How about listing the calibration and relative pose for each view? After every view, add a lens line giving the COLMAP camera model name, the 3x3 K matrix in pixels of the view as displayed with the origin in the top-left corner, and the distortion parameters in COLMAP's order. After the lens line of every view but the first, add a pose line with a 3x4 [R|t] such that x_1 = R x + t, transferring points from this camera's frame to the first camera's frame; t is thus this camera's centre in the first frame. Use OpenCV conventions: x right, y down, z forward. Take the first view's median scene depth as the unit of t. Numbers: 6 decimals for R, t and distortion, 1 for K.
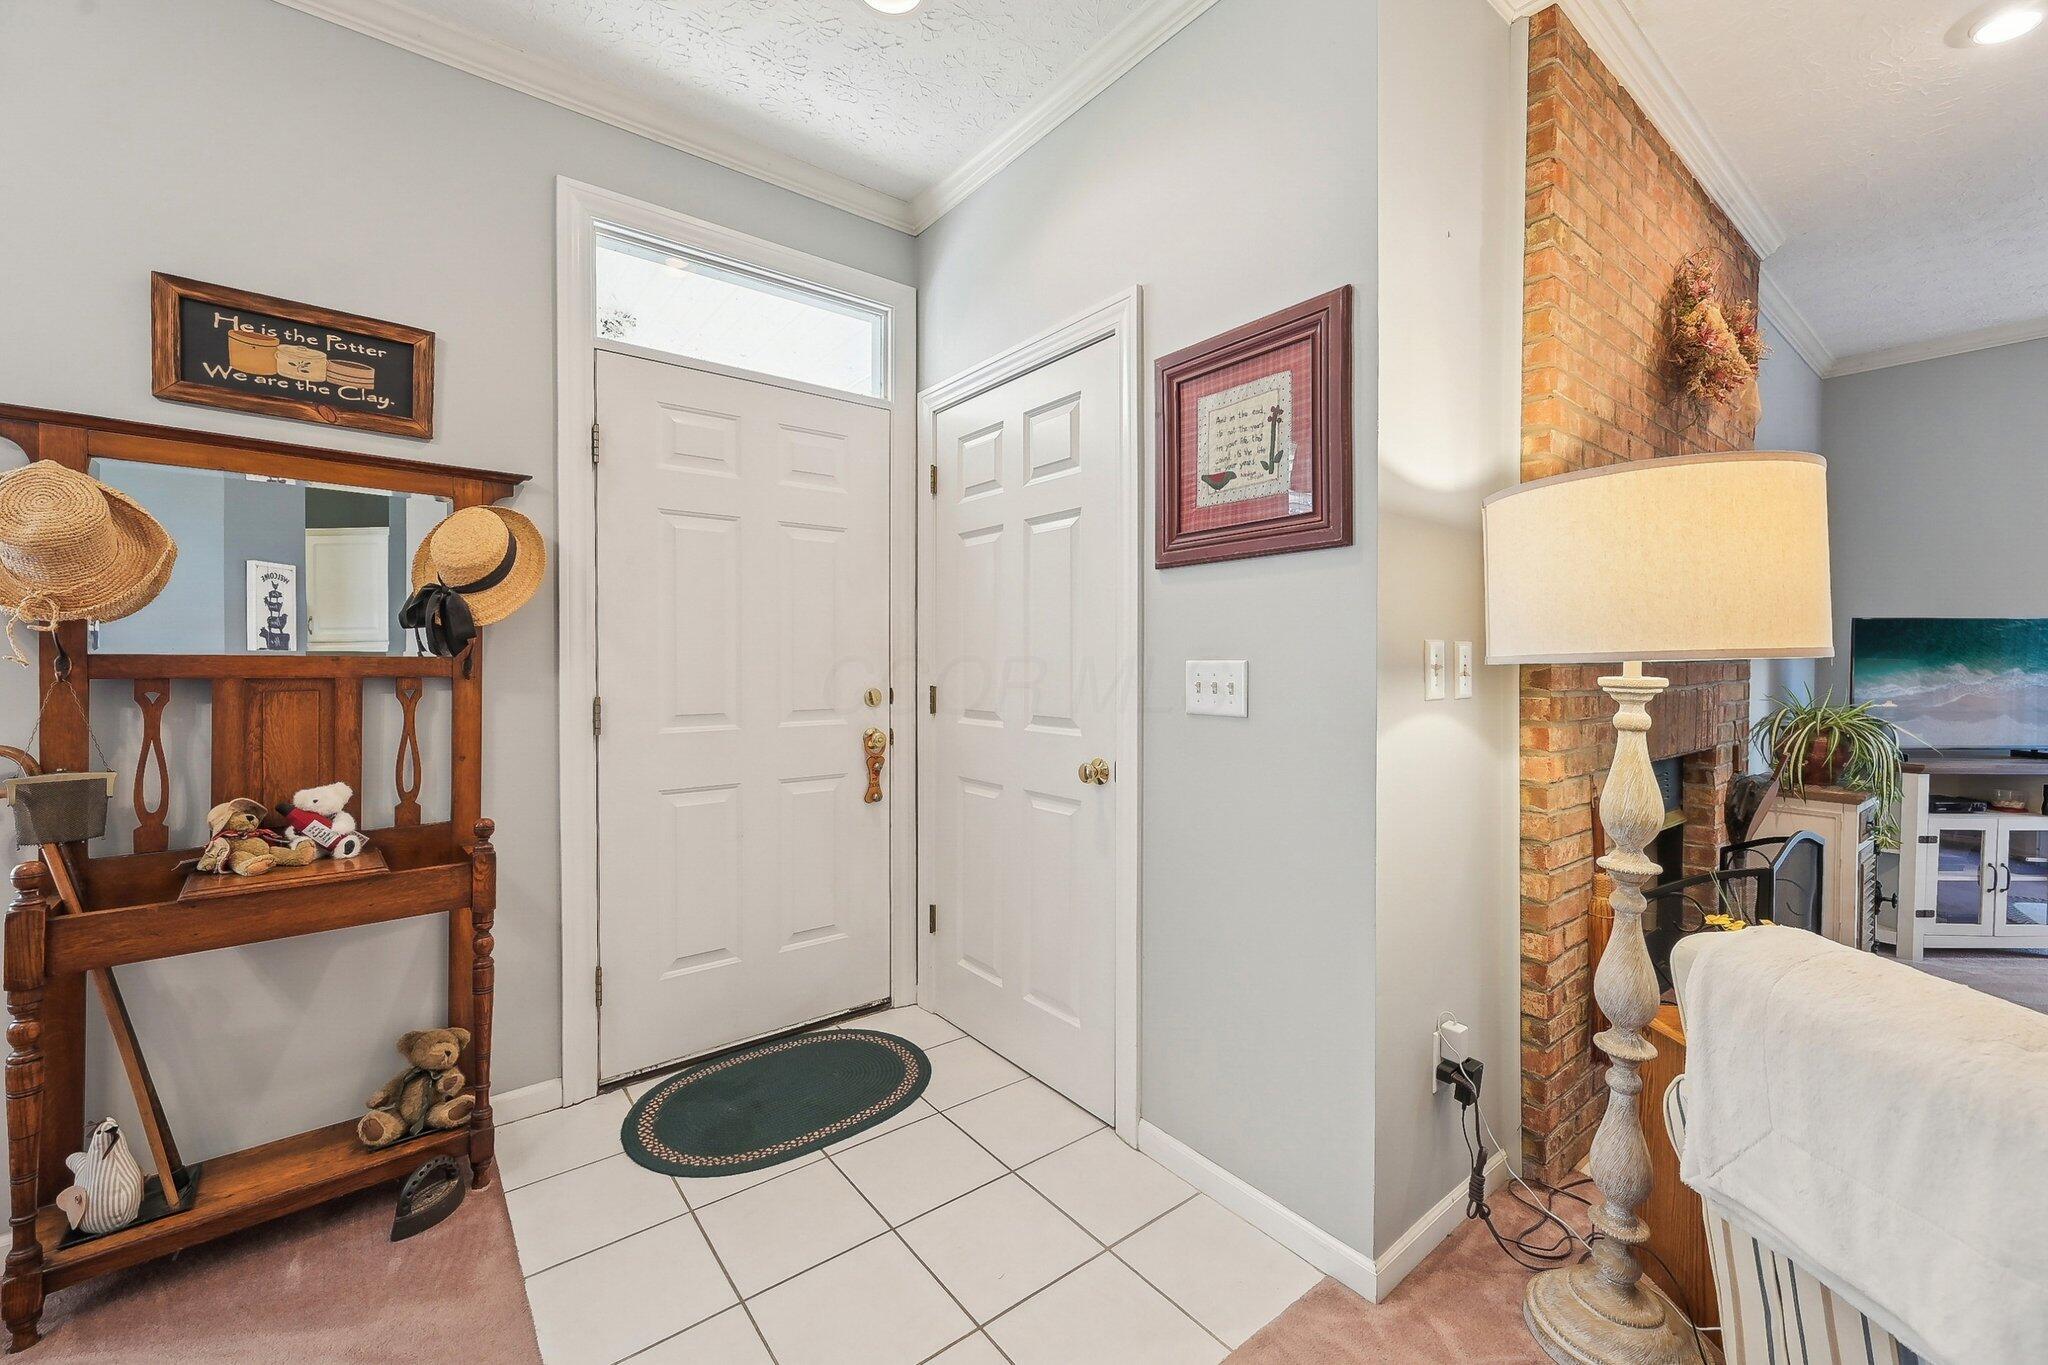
lens RADIAL K [[825.5, 0, 1023.8], [0, 825.5, 665.0], [0, 0, 1]] dist [0.003847, 0.000443]
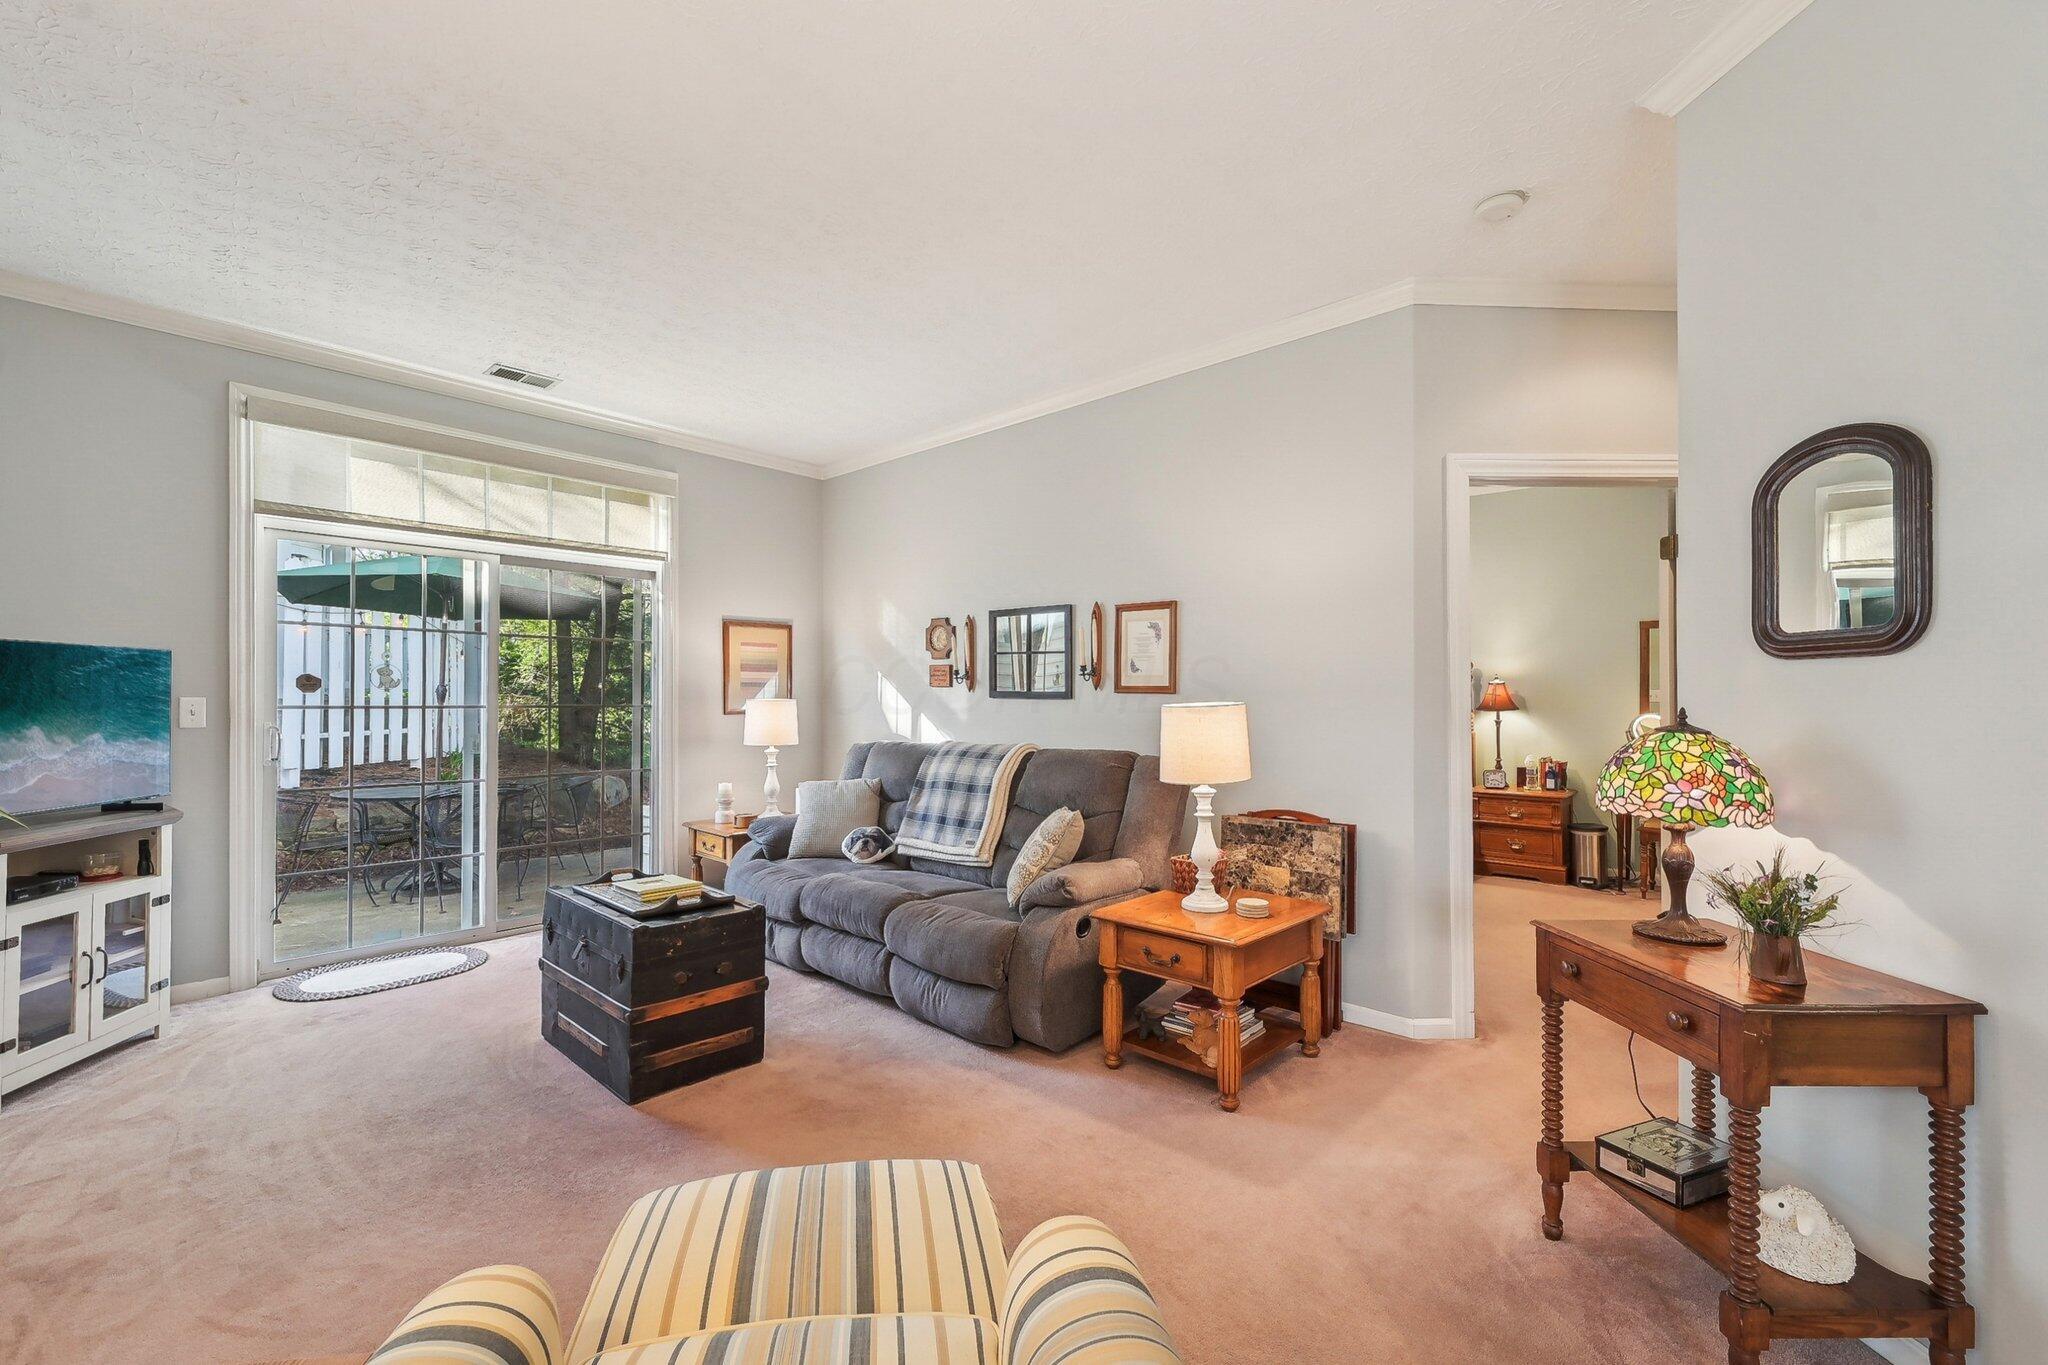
lens RADIAL K [[856.1, 0, 1015.8], [0, 856.1, 695.7], [0, 0, 1]] dist [0.000203, 0.000339]
pose [[-0.141055, -0.005679, 0.989985, 0.371976], [0.007872, 0.999946, 0.006857, -0.011346], [-0.989970, 0.008760, -0.141003, 0.381186]]
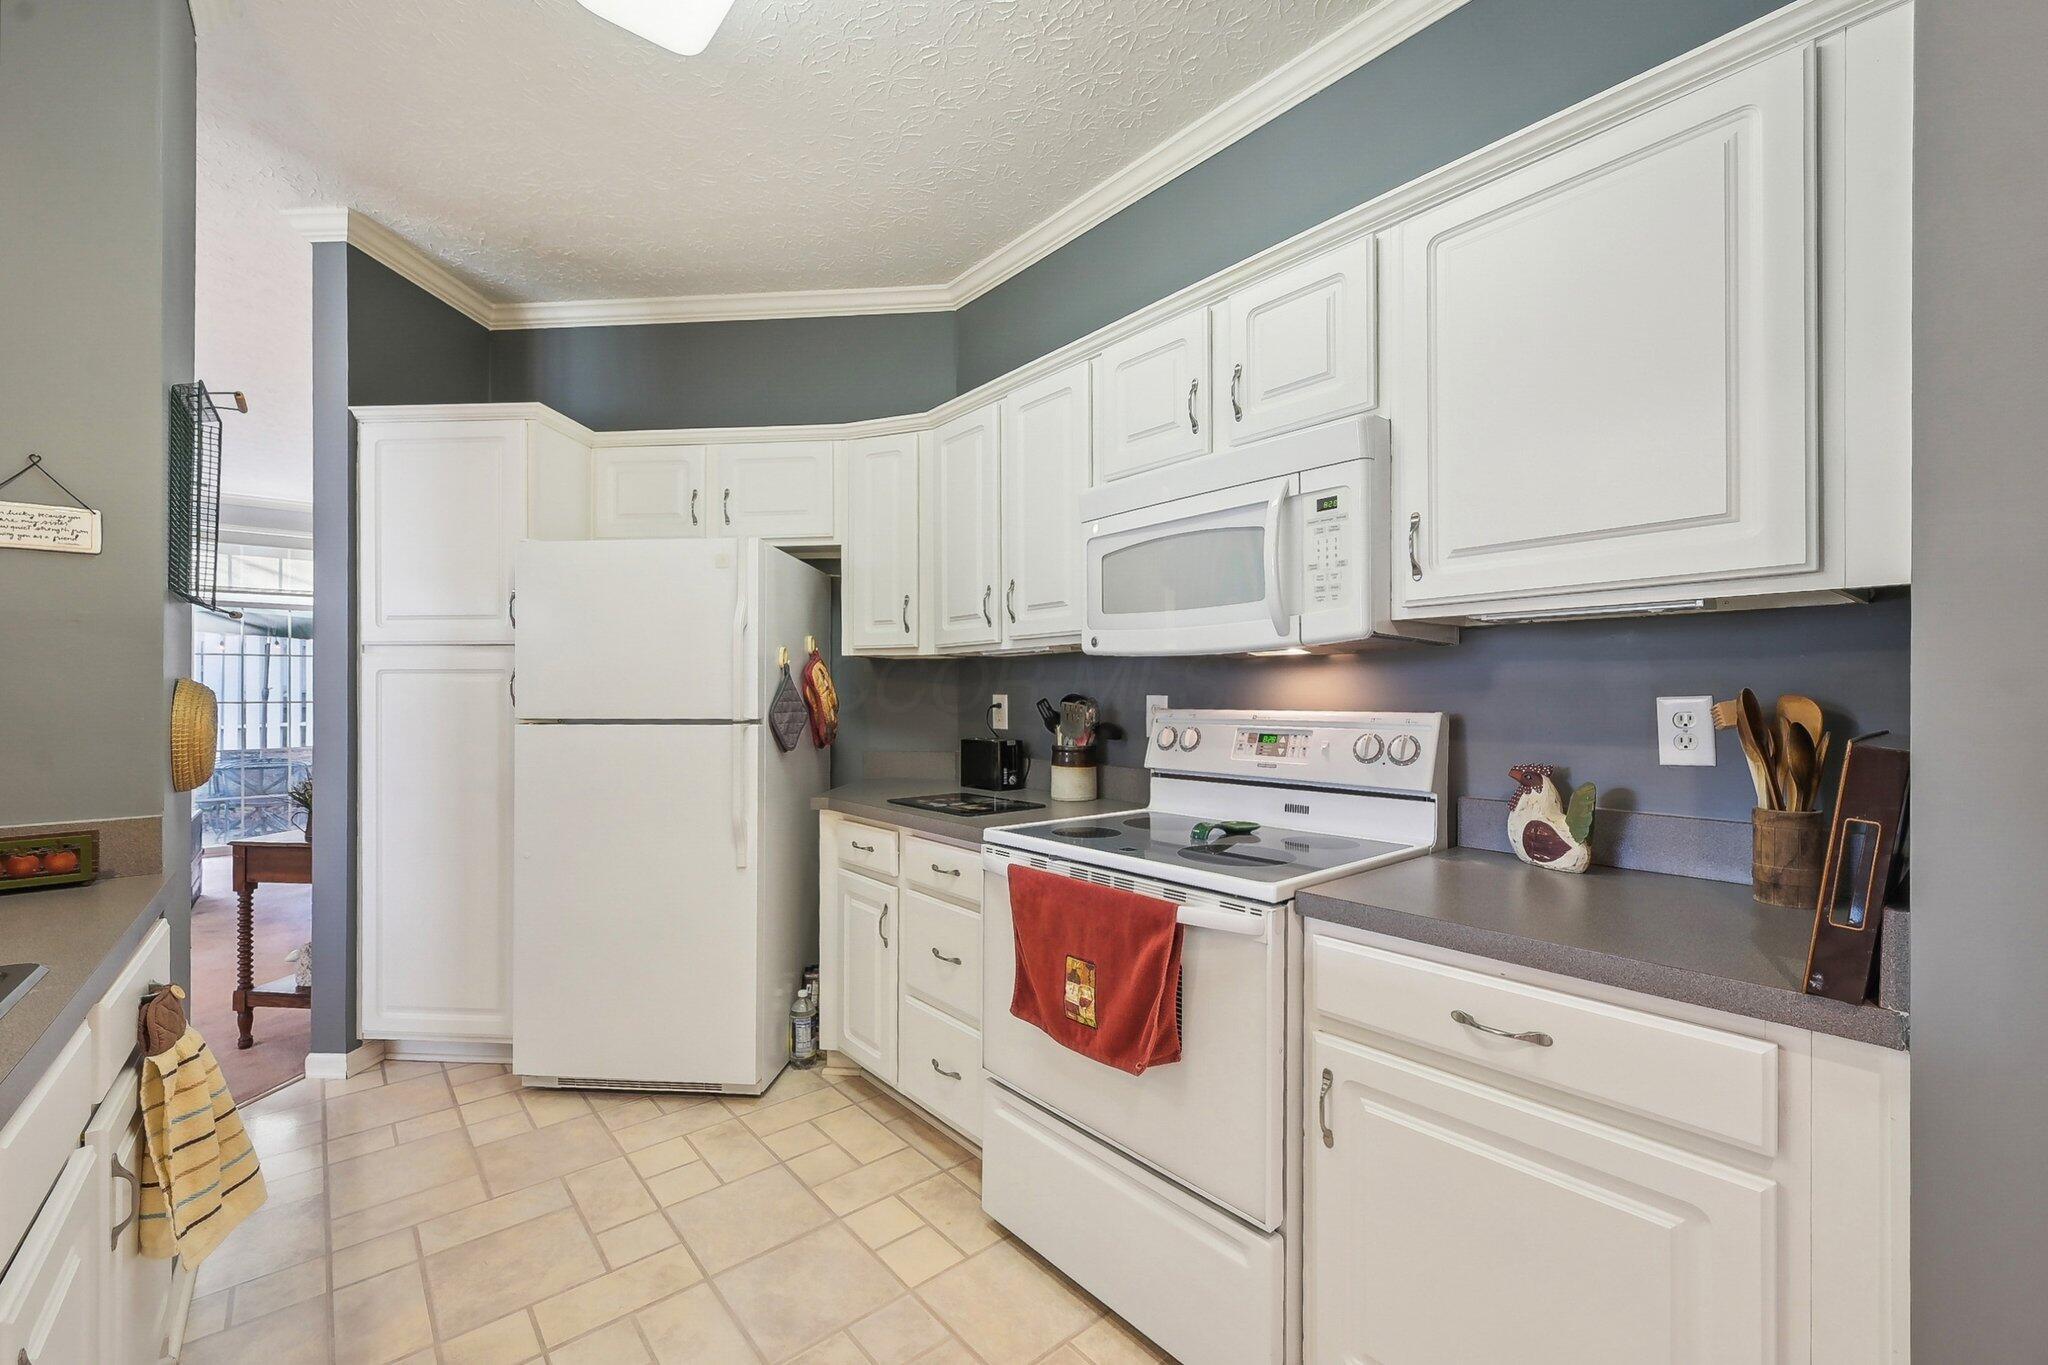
lens RADIAL K [[834.9, 0, 1009.9], [0, 834.9, 697.0], [0, 0, 1]] dist [0.002254, 0.000055]
pose [[-0.018016, -0.009579, 0.999792, -0.470755], [0.016061, 0.999822, 0.009869, 0.018945], [-0.999709, 0.016235, -0.017859, -1.660310]]
